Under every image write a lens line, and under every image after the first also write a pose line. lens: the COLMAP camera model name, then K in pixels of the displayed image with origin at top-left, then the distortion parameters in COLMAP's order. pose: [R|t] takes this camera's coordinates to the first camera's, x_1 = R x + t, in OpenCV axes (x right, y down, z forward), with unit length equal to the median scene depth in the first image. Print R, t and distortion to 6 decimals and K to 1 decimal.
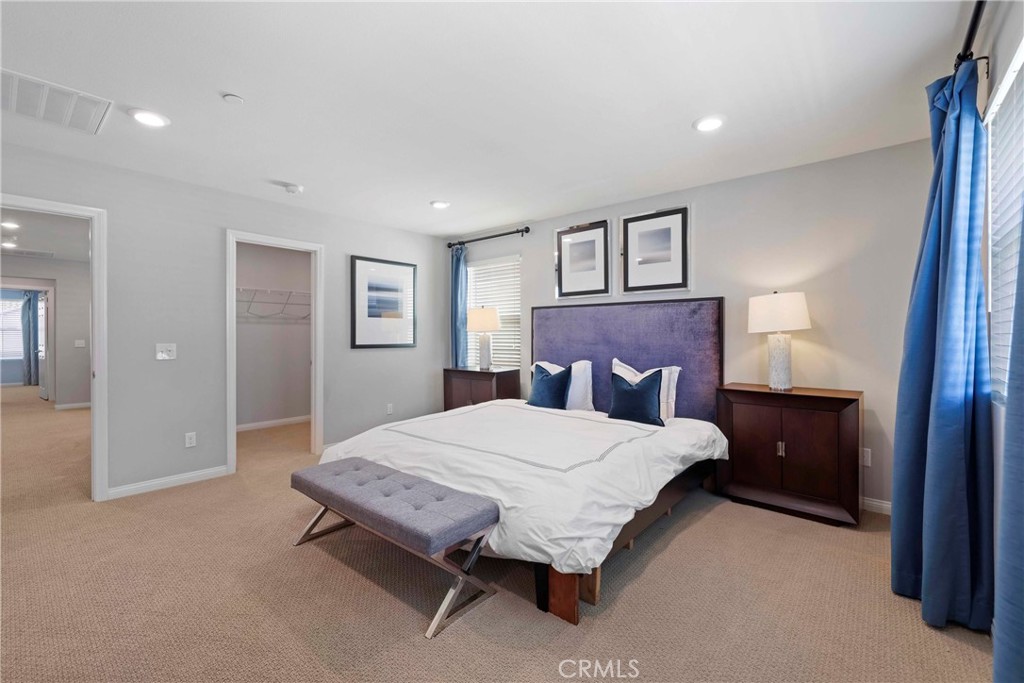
lens RADIAL K [[429.0, 0, 512.8], [0, 429.0, 332.0], [0, 0, 1]] dist [0.000731, 0.000054]
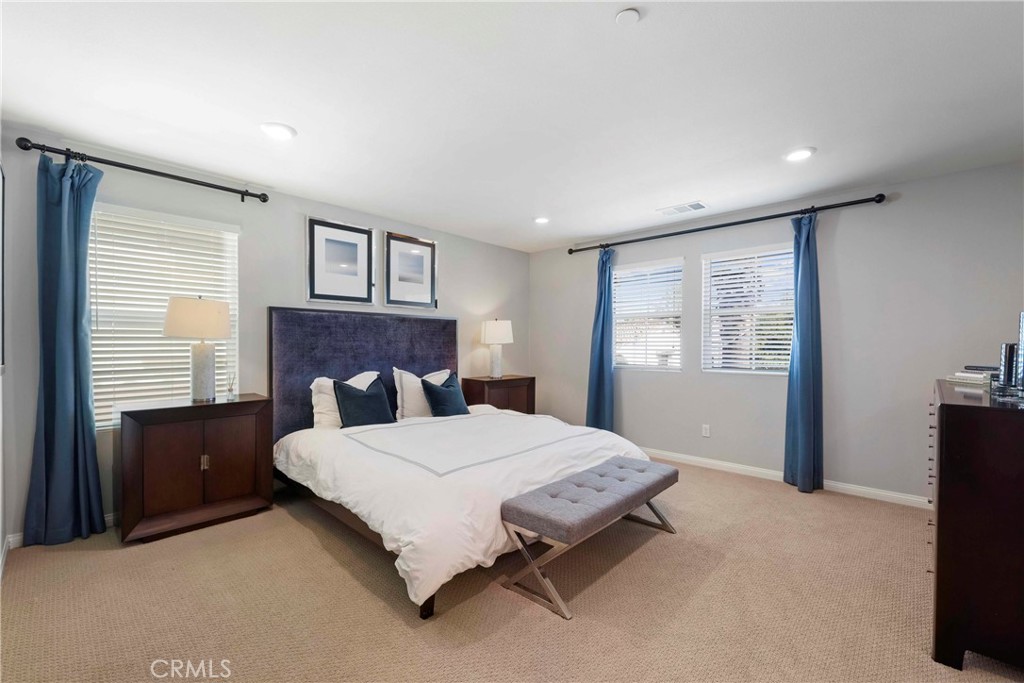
lens RADIAL K [[430.2, 0, 508.5], [0, 430.2, 346.1], [0, 0, 1]] dist [-0.001637, 0.000006]
pose [[0.057400, -0.002182, 0.998349, -0.760034], [-0.006378, 0.999976, 0.002553, 0.005203], [-0.998331, -0.006514, 0.057384, 0.634933]]
